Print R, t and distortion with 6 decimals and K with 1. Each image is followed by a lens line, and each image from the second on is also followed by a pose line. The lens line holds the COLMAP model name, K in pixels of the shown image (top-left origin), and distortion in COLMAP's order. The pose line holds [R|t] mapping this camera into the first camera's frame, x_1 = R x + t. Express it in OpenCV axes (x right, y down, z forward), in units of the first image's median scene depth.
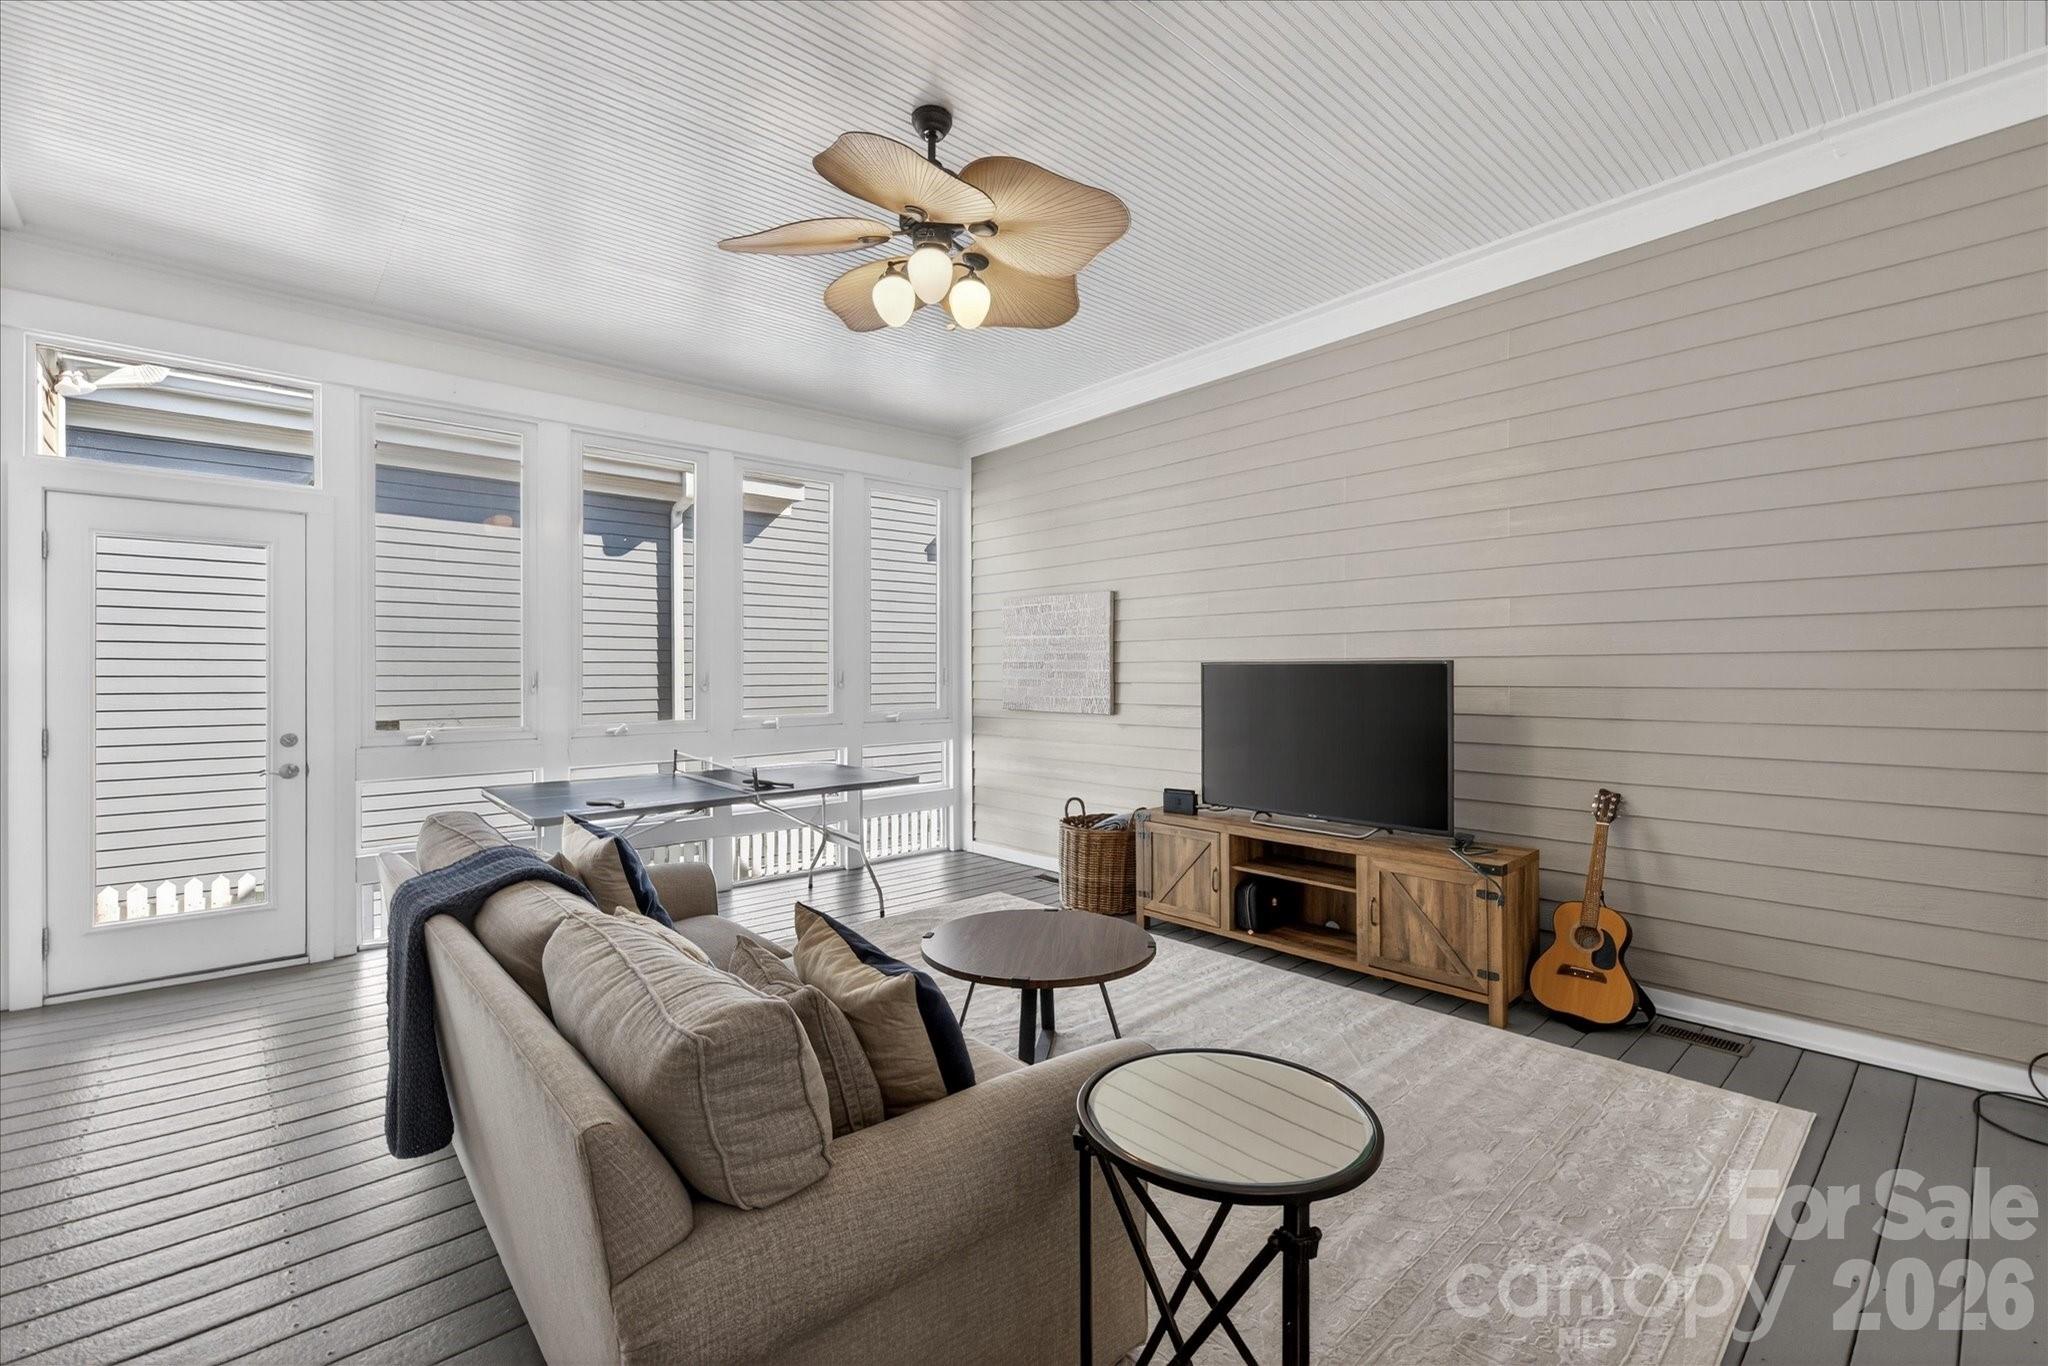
lens RADIAL K [[887.5, 0, 1024.5], [0, 887.5, 668.8], [0, 0, 1]] dist [0.000178, 0.000176]
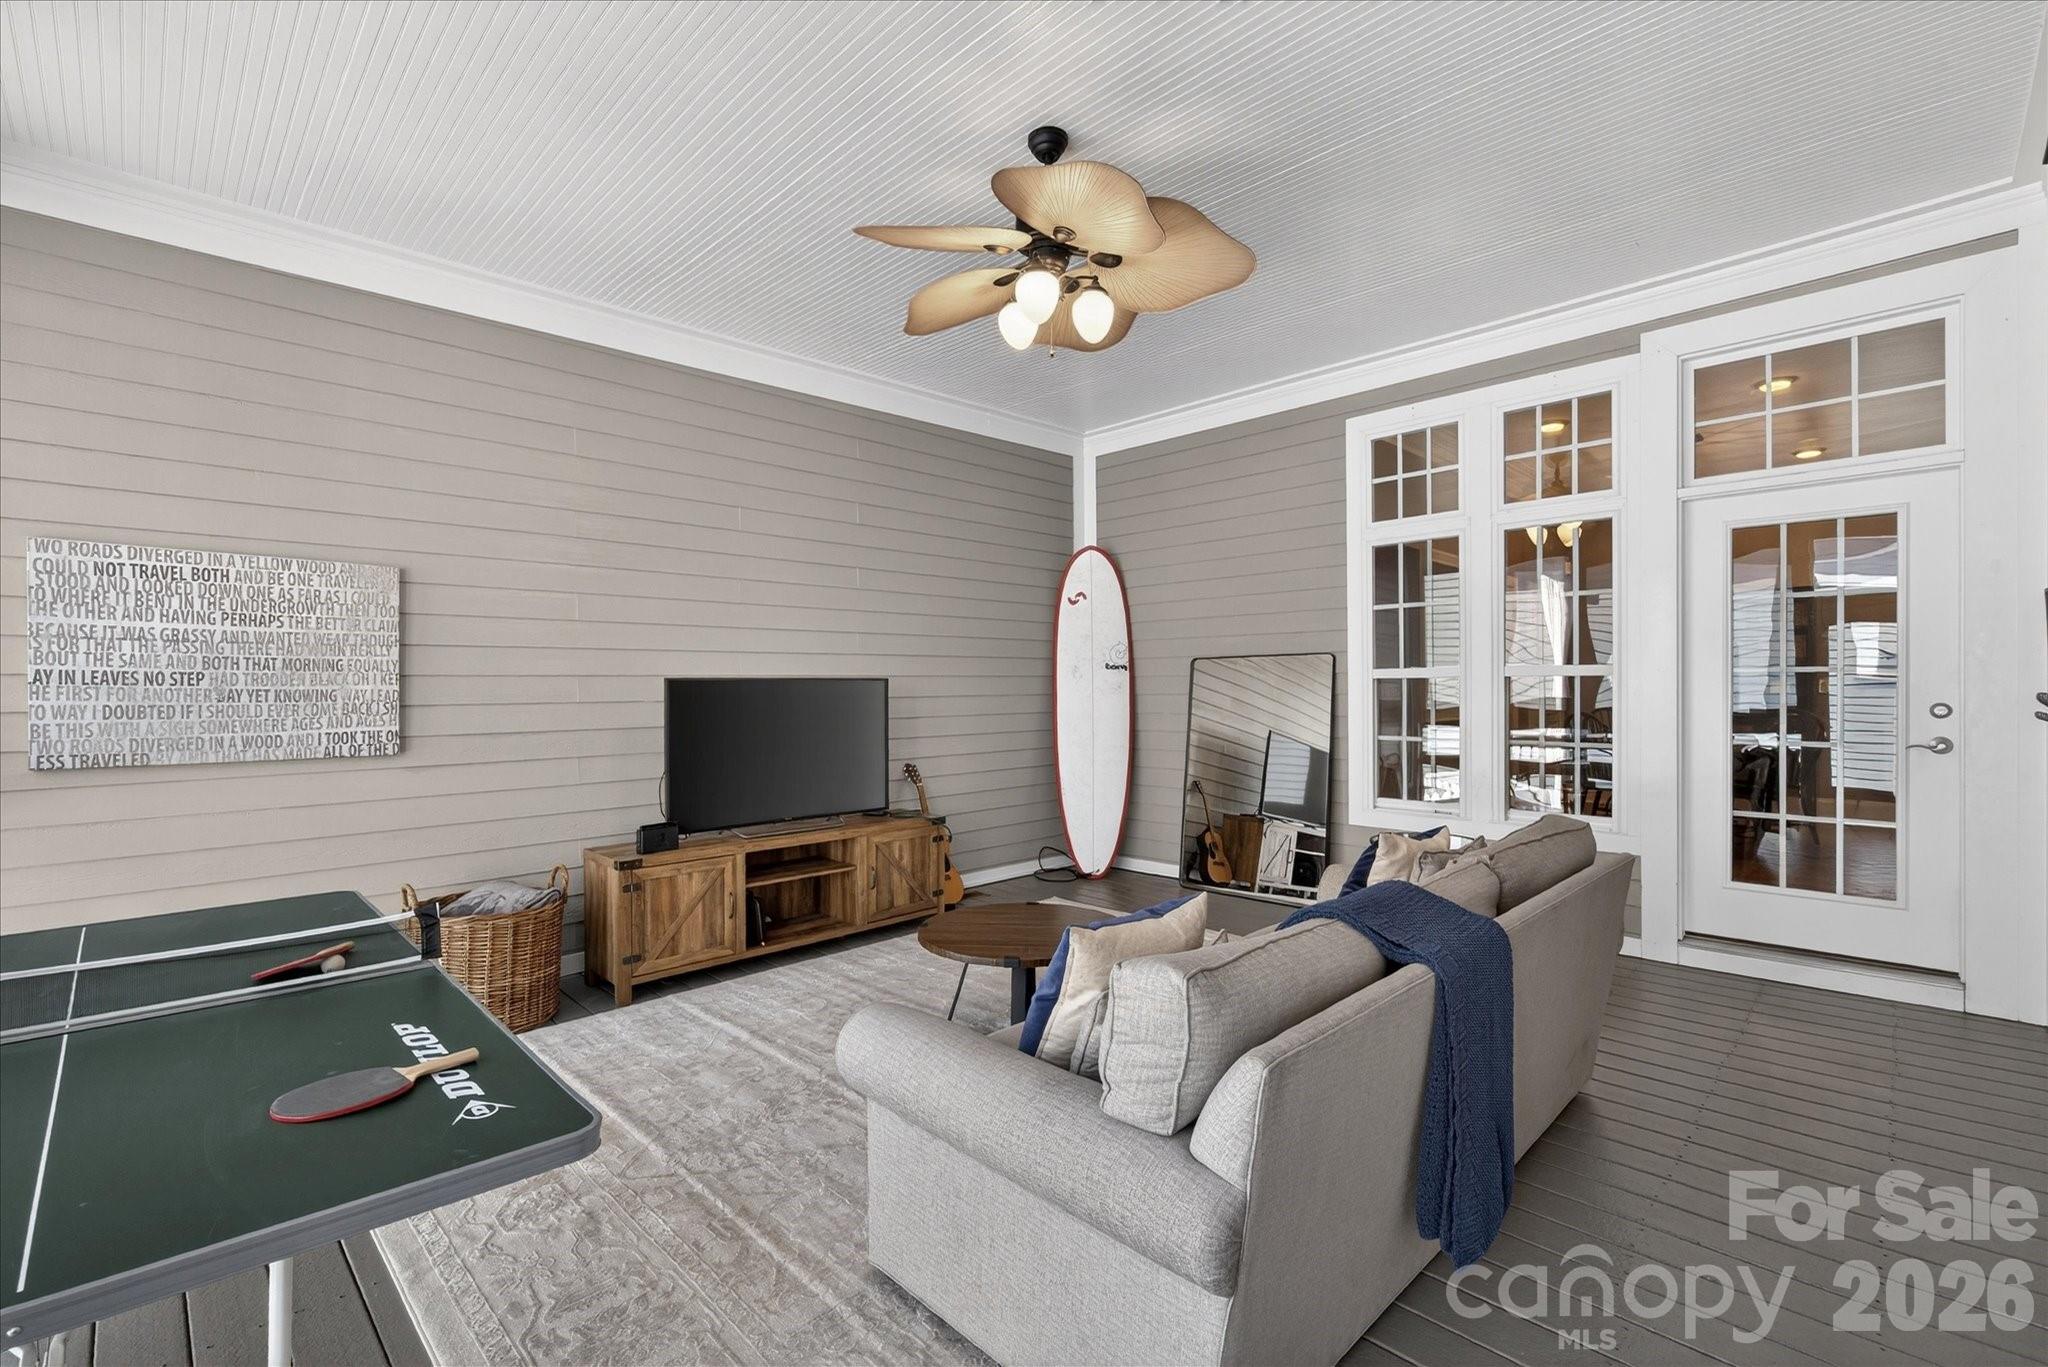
lens RADIAL K [[887.5, 0, 1024.5], [0, 887.5, 669.3], [0, 0, 1]] dist [0.000178, 0.000176]
pose [[-0.034001, 0.006818, 0.999399, -0.780312], [-0.008677, 0.999937, -0.007116, -0.014834], [-0.999384, -0.008914, -0.033940, 0.735934]]
